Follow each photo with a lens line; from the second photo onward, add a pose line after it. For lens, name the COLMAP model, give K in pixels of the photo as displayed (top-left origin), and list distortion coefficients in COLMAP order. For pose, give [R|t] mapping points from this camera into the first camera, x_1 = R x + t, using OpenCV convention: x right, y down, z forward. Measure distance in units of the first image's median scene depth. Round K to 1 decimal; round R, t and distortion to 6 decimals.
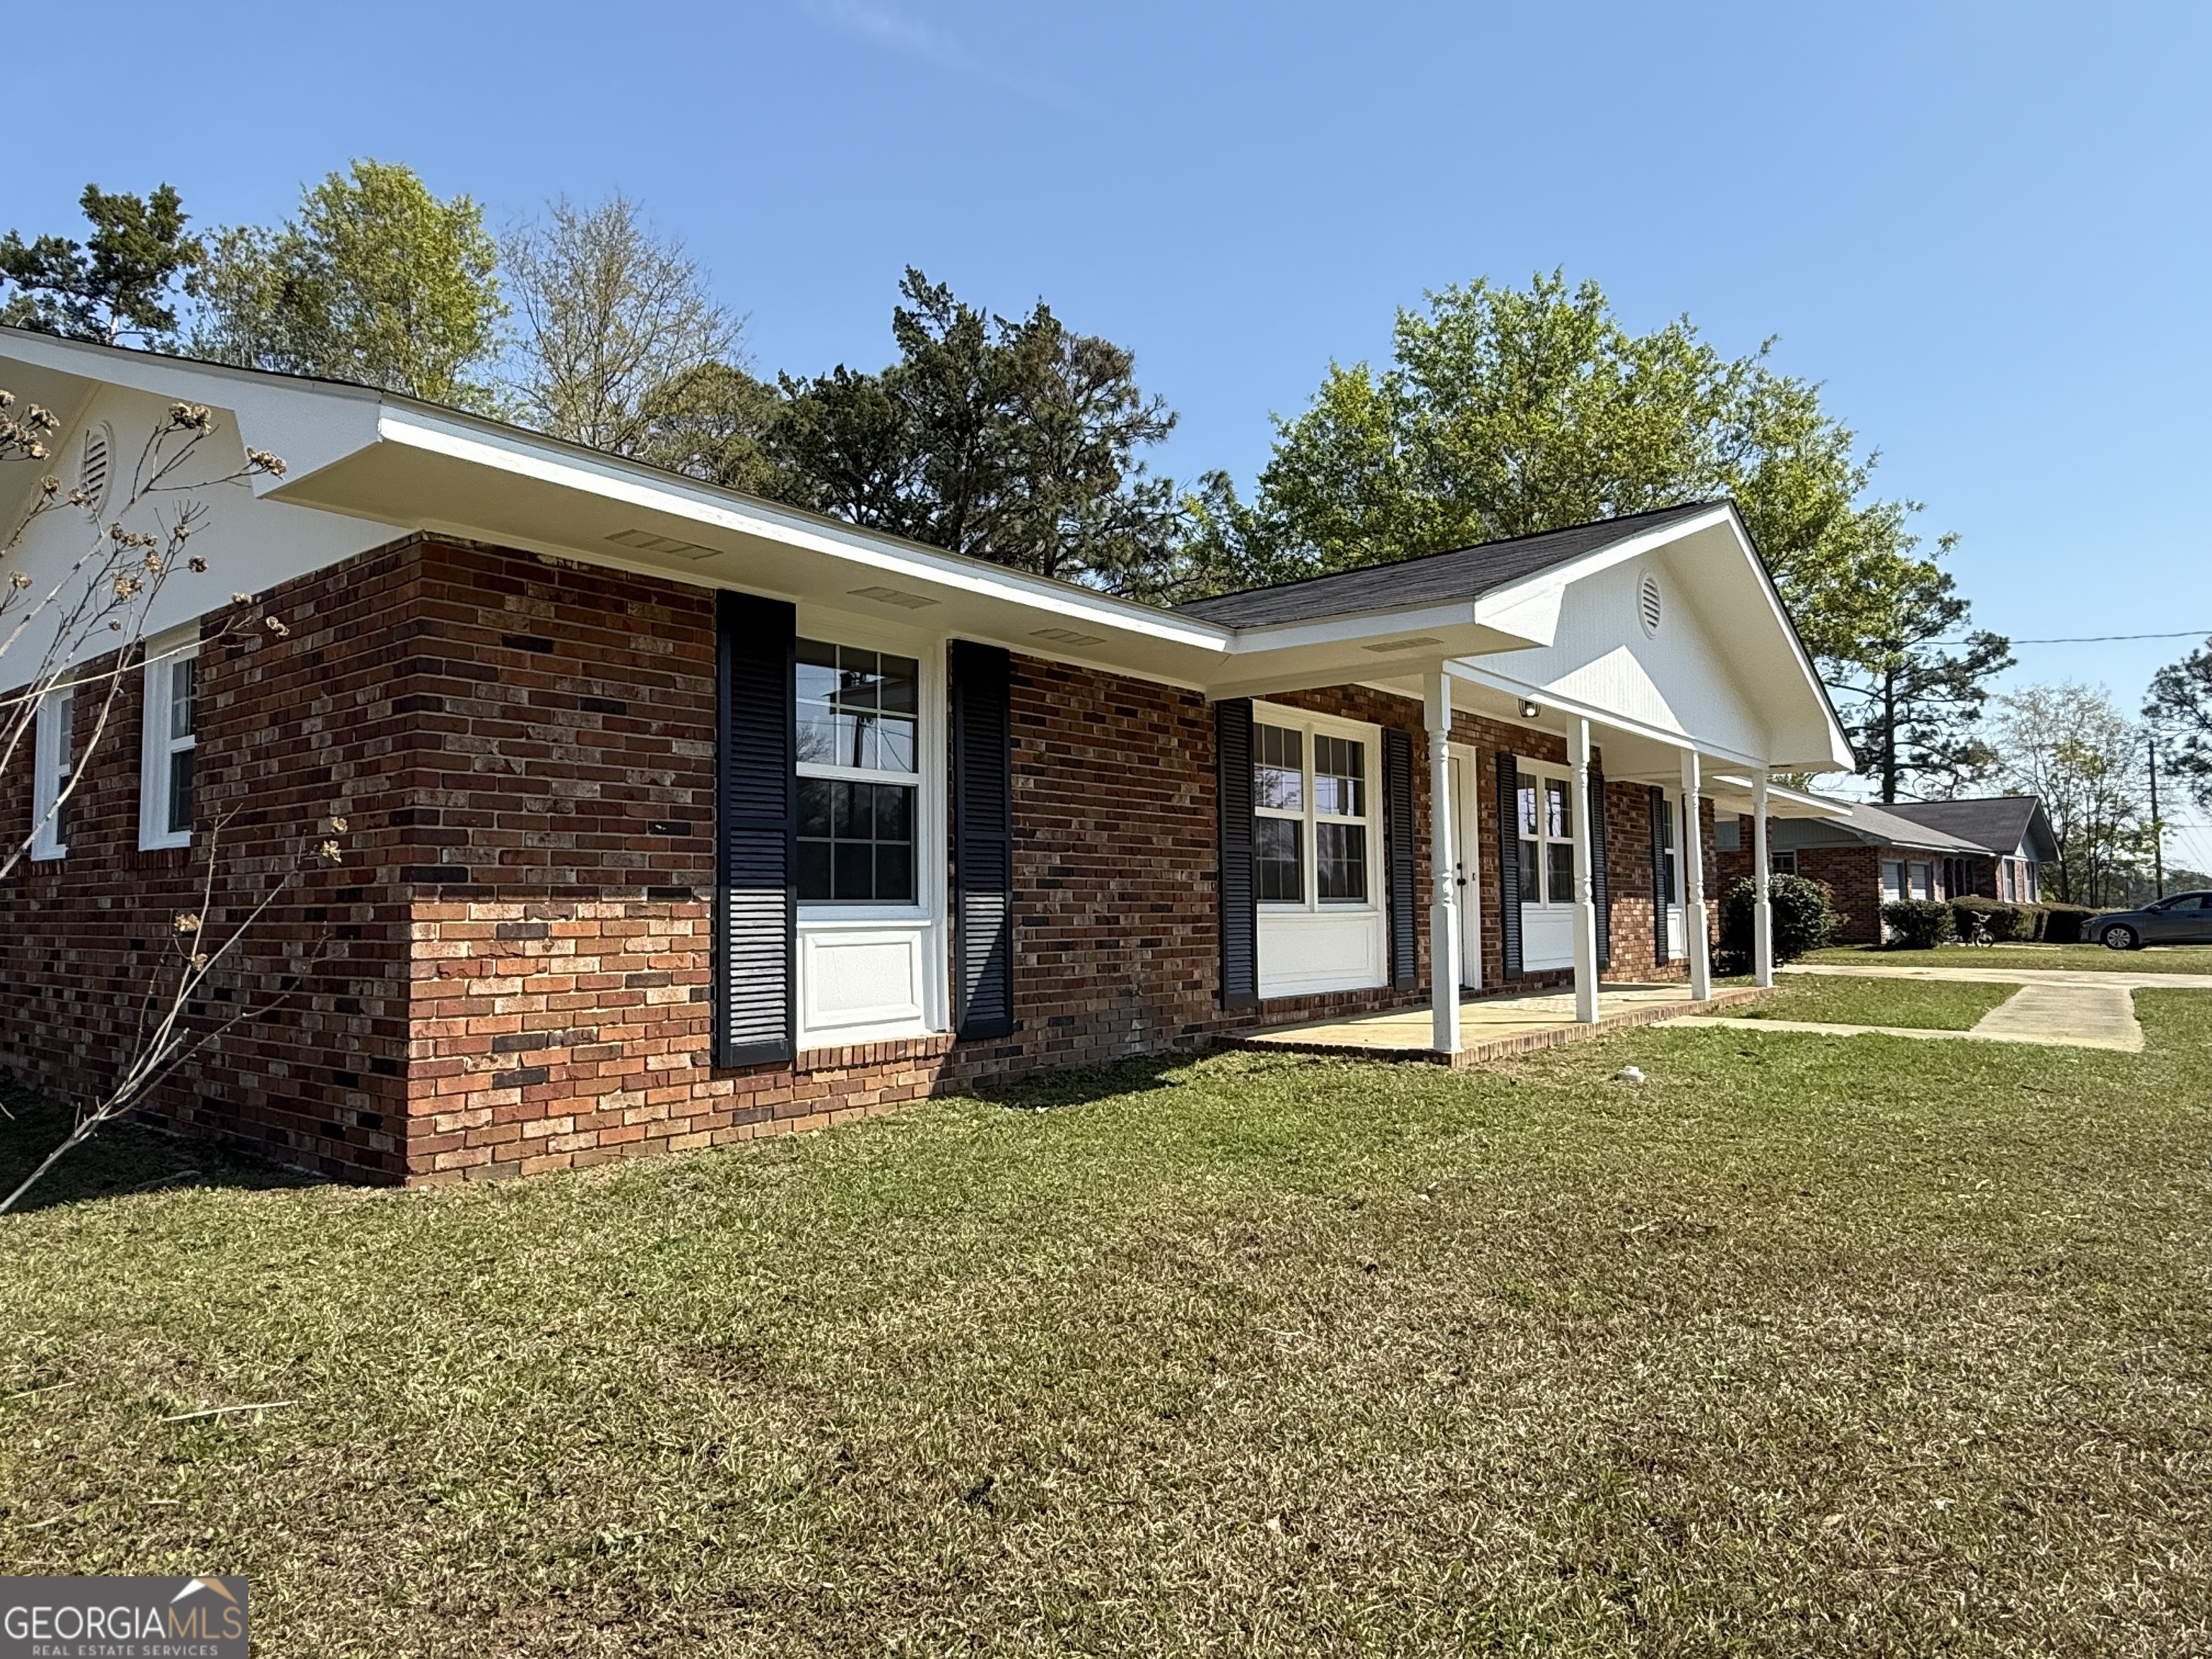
lens RADIAL K [[1338.7, 0, 1095.4], [0, 1338.7, 831.1], [0, 0, 1]] dist [-0.002619, -0.001421]
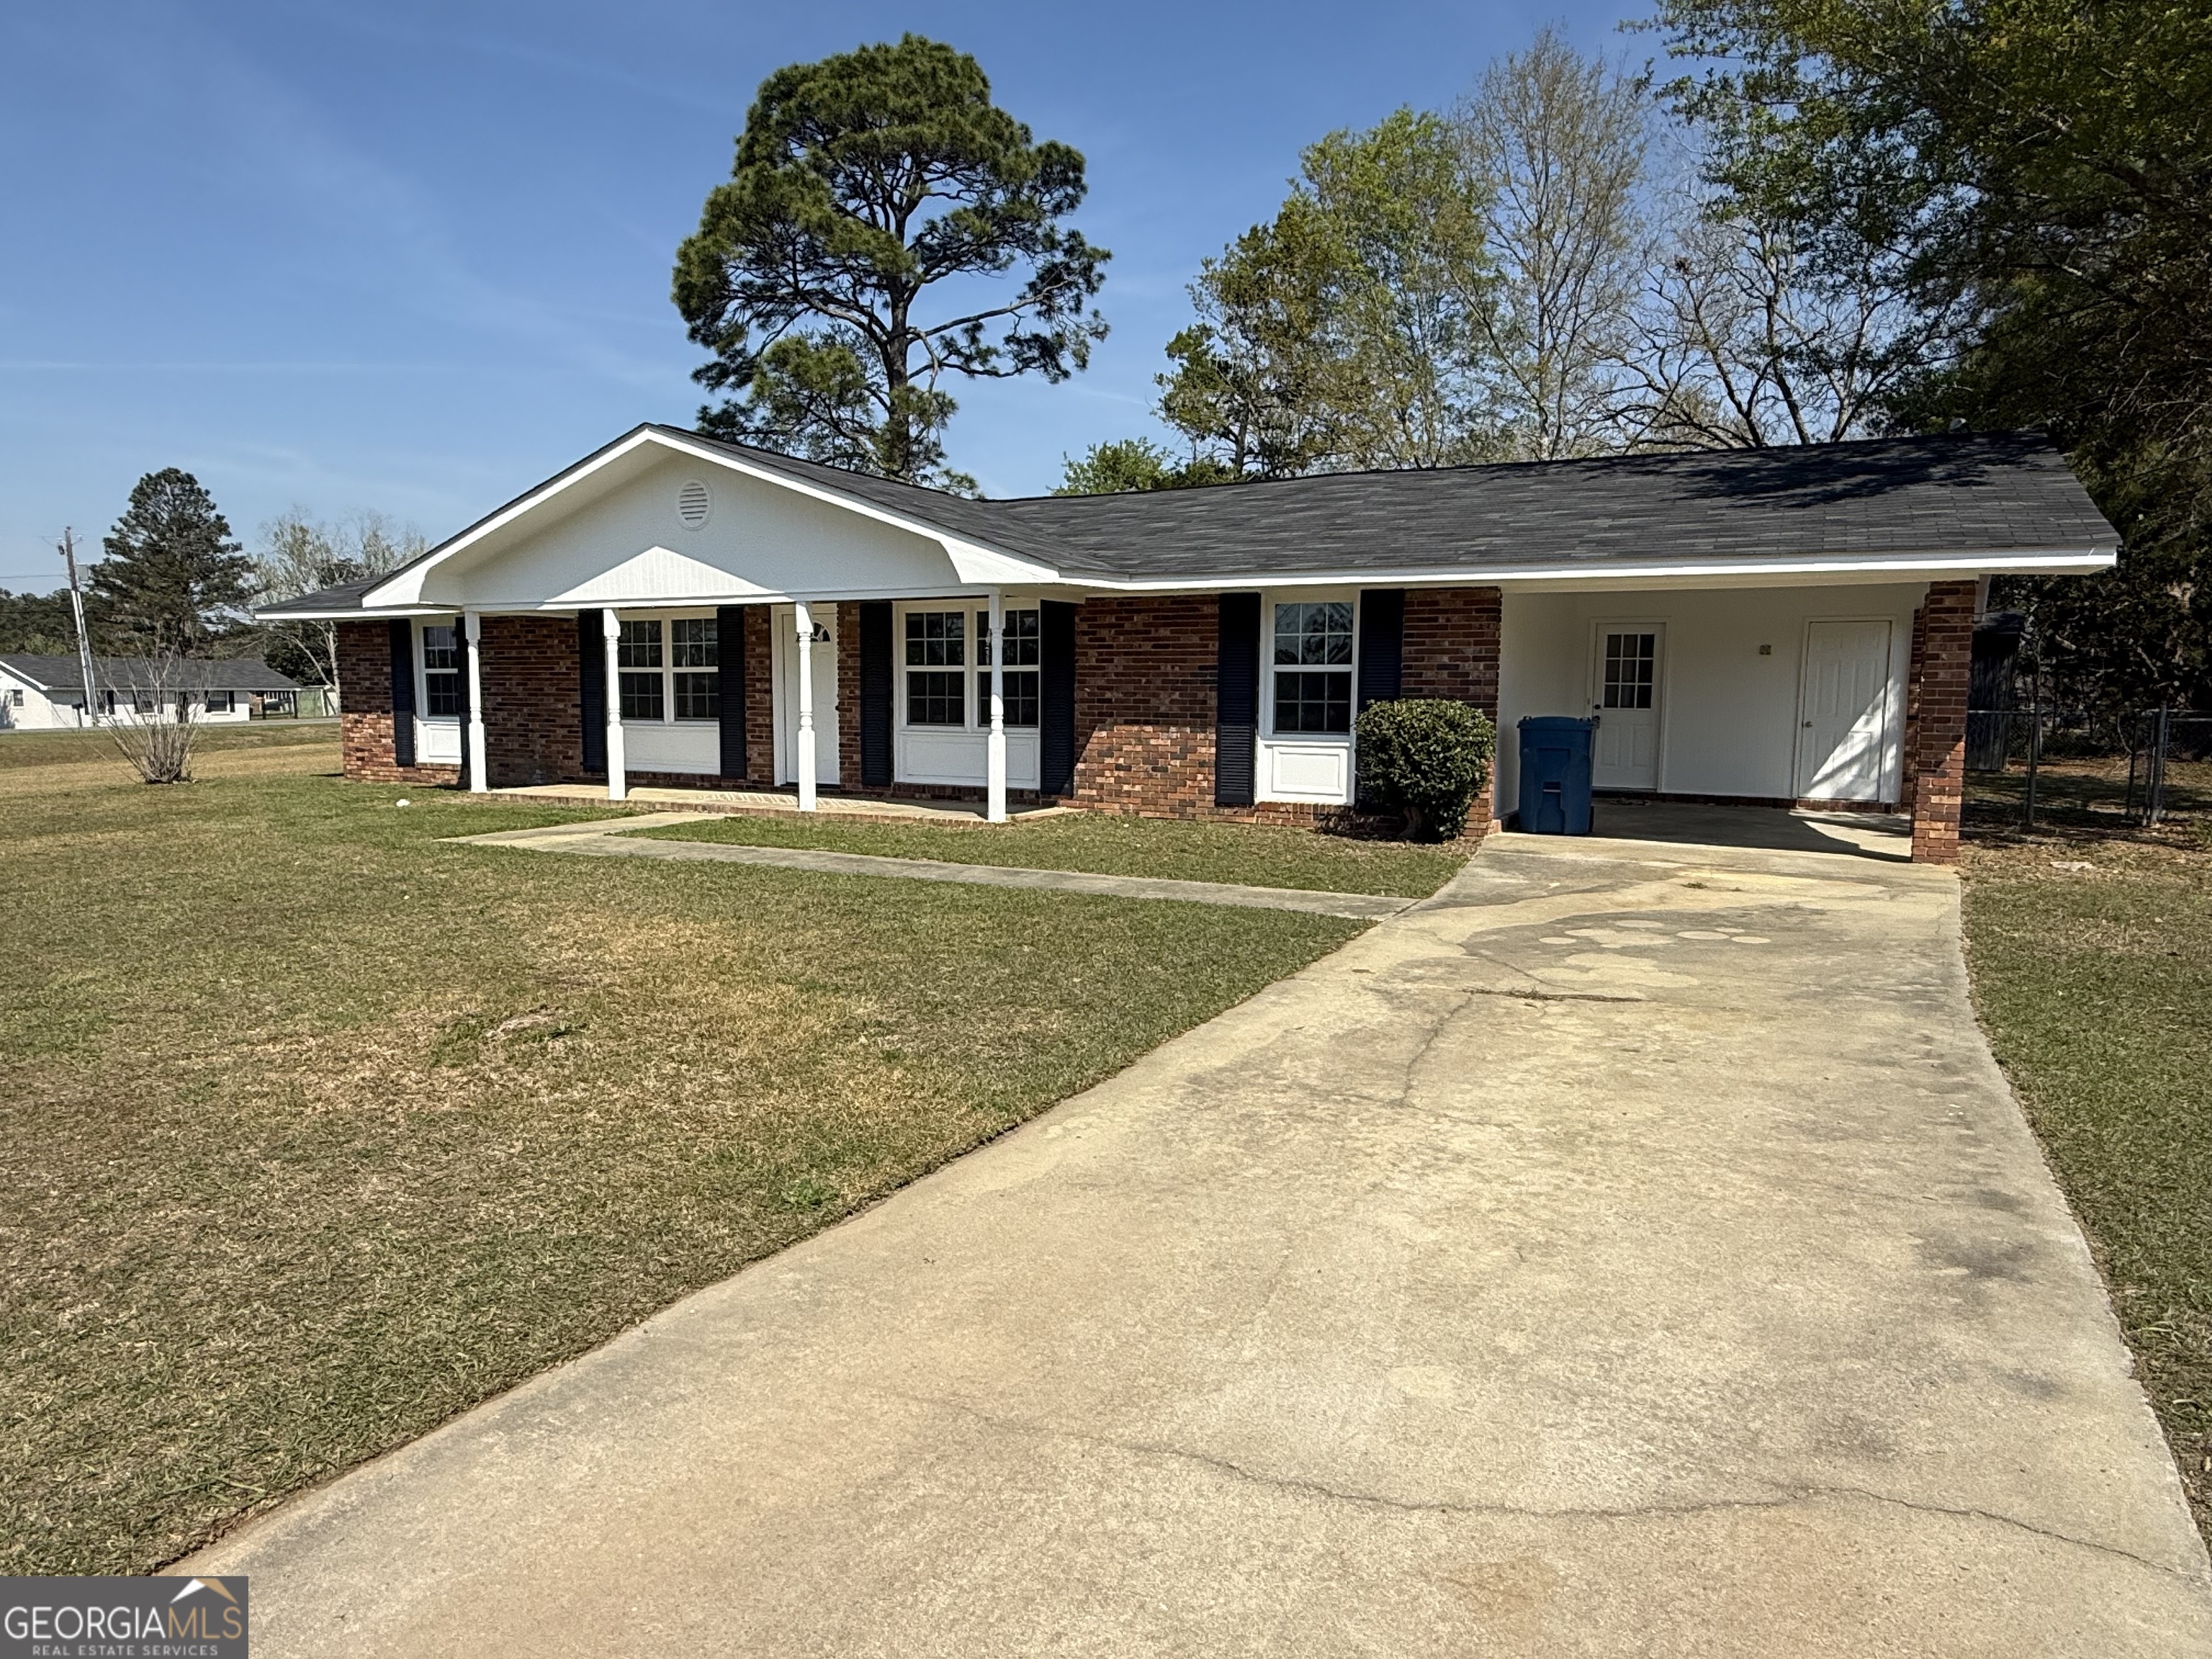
lens RADIAL K [[1338.7, 0, 1095.4], [0, 1338.7, 831.1], [0, 0, 1]] dist [-0.002619, -0.001421]
pose [[0.201109, 0.095278, -0.974924, 2.199931], [0.041190, 0.993556, 0.105595, 0.040144], [0.978702, -0.061393, 0.195889, 1.333168]]
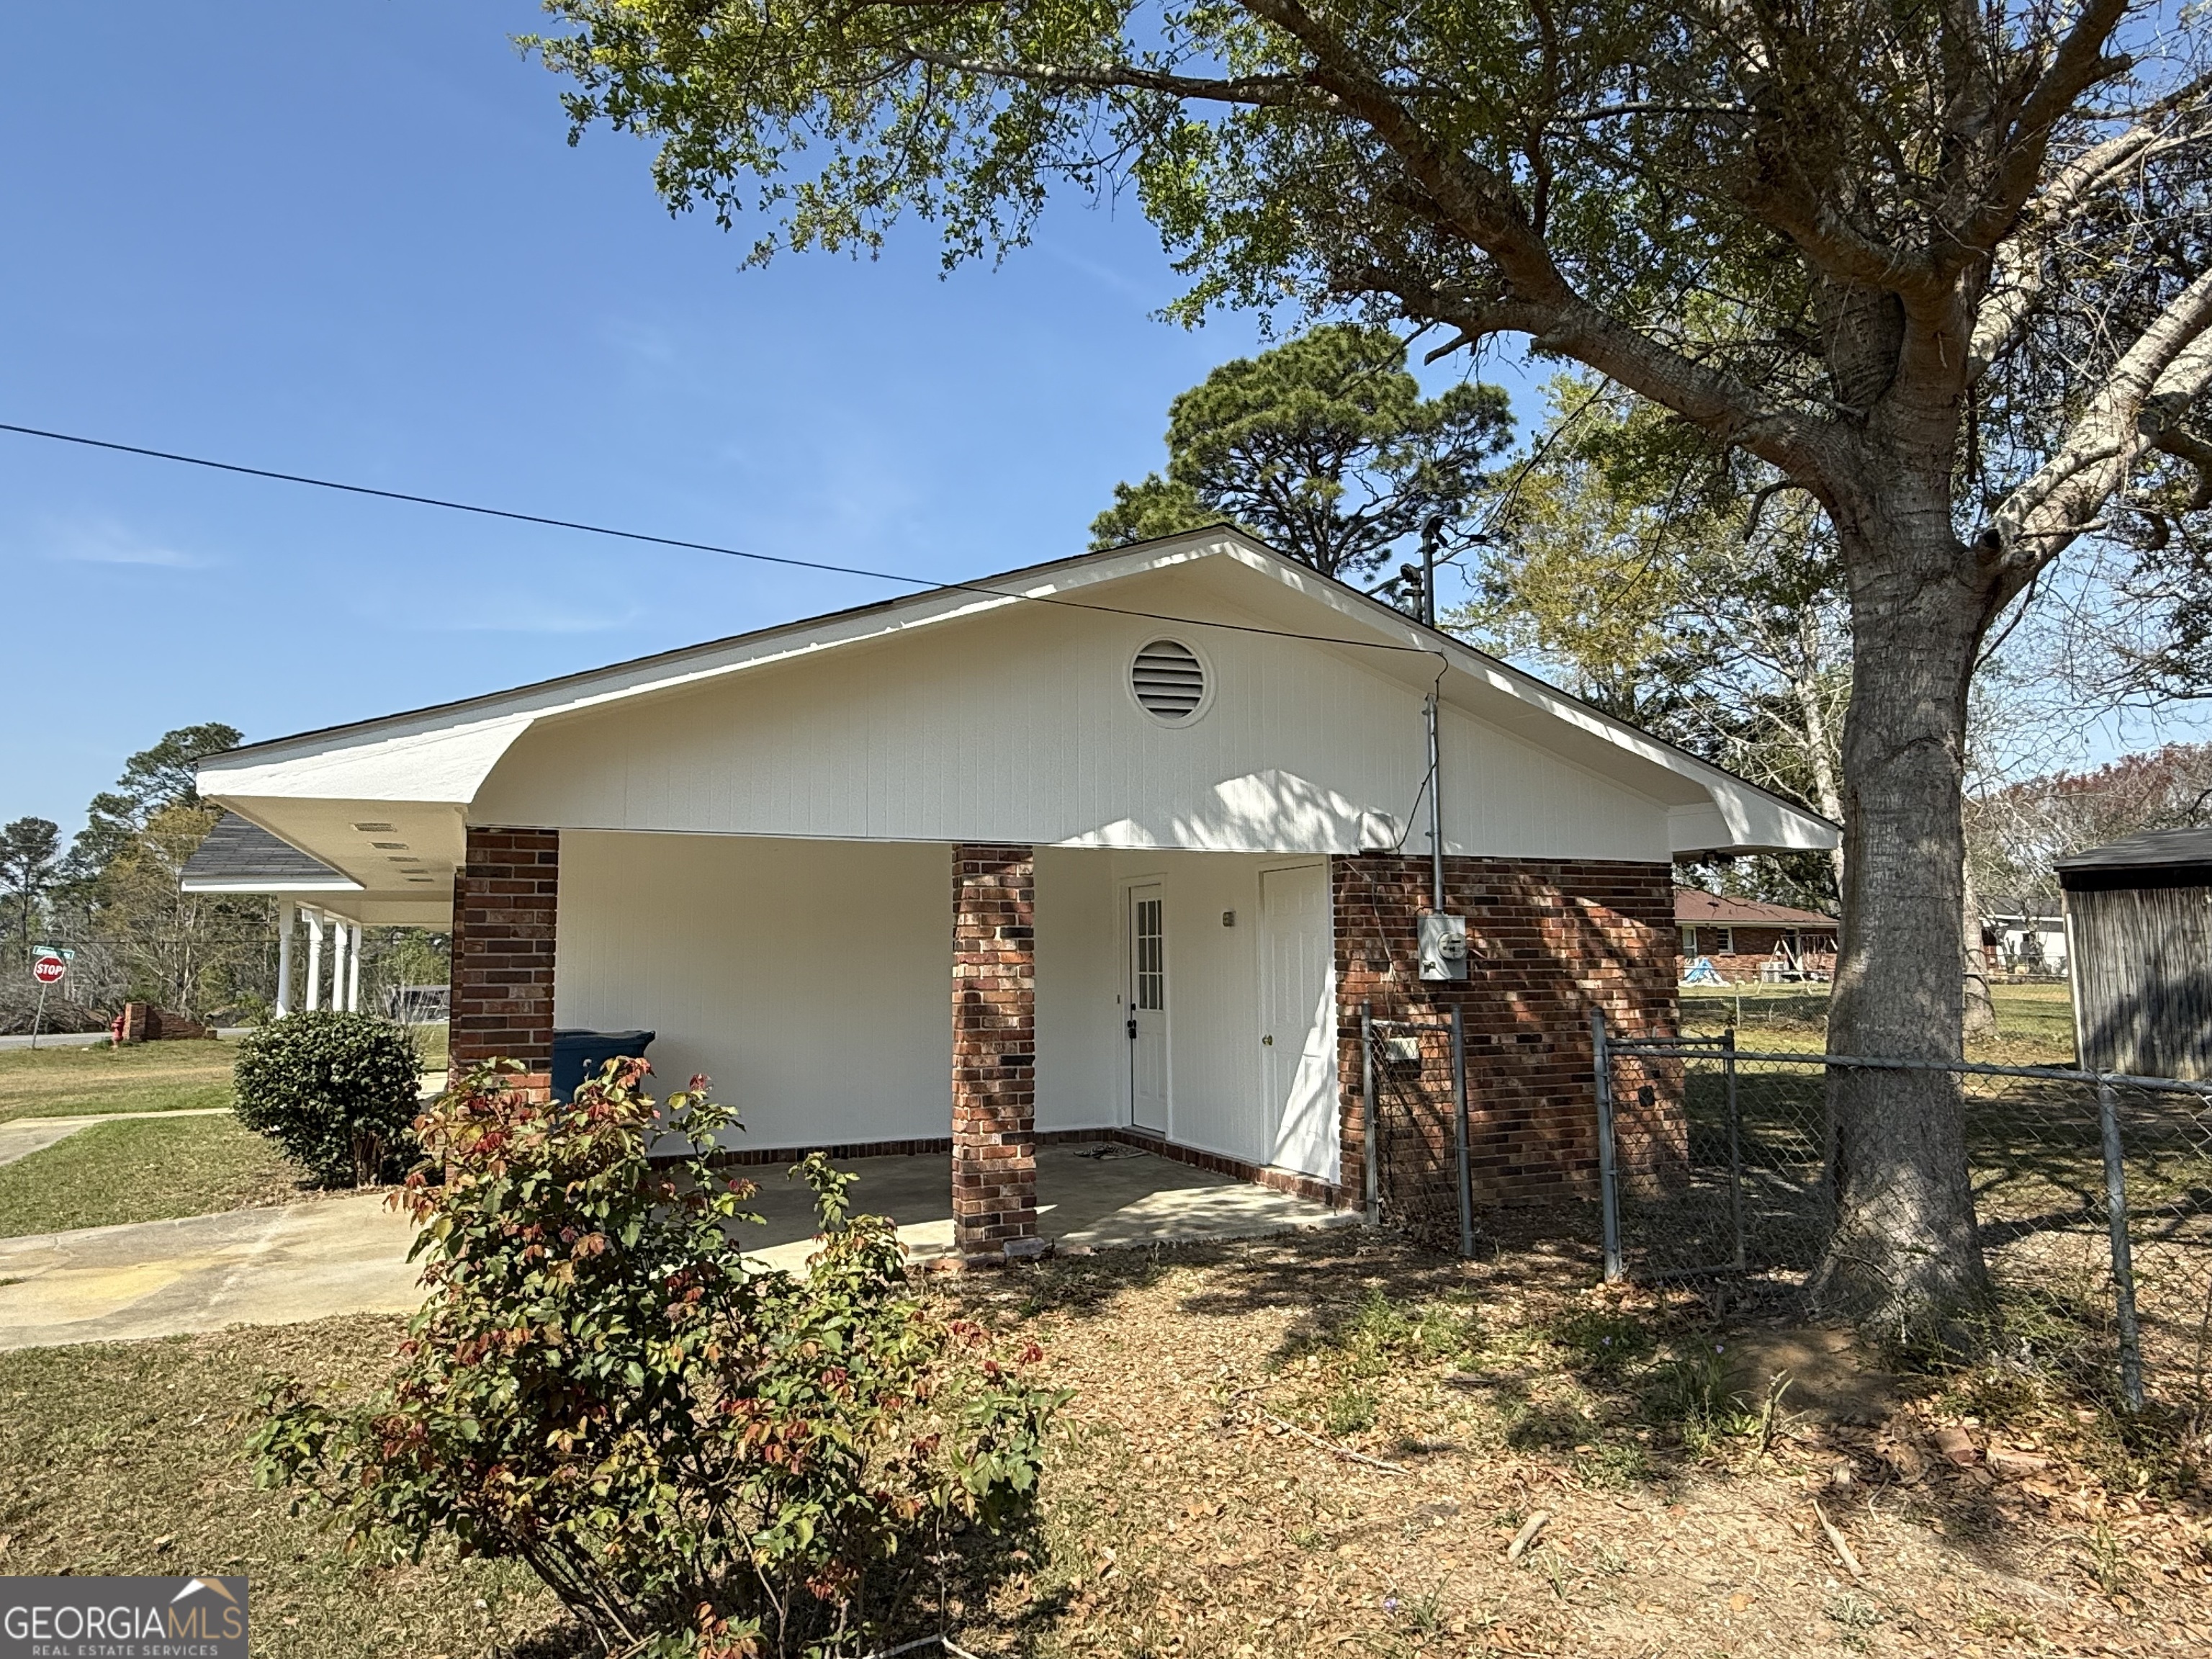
lens RADIAL K [[1338.7, 0, 1095.4], [0, 1338.7, 831.1], [0, 0, 1]] dist [-0.002619, -0.001421]
pose [[-0.437566, -0.093845, -0.894276, 1.680834], [0.049629, 0.990502, -0.128226, 0.090328], [0.897816, -0.100489, -0.428753, 2.947337]]
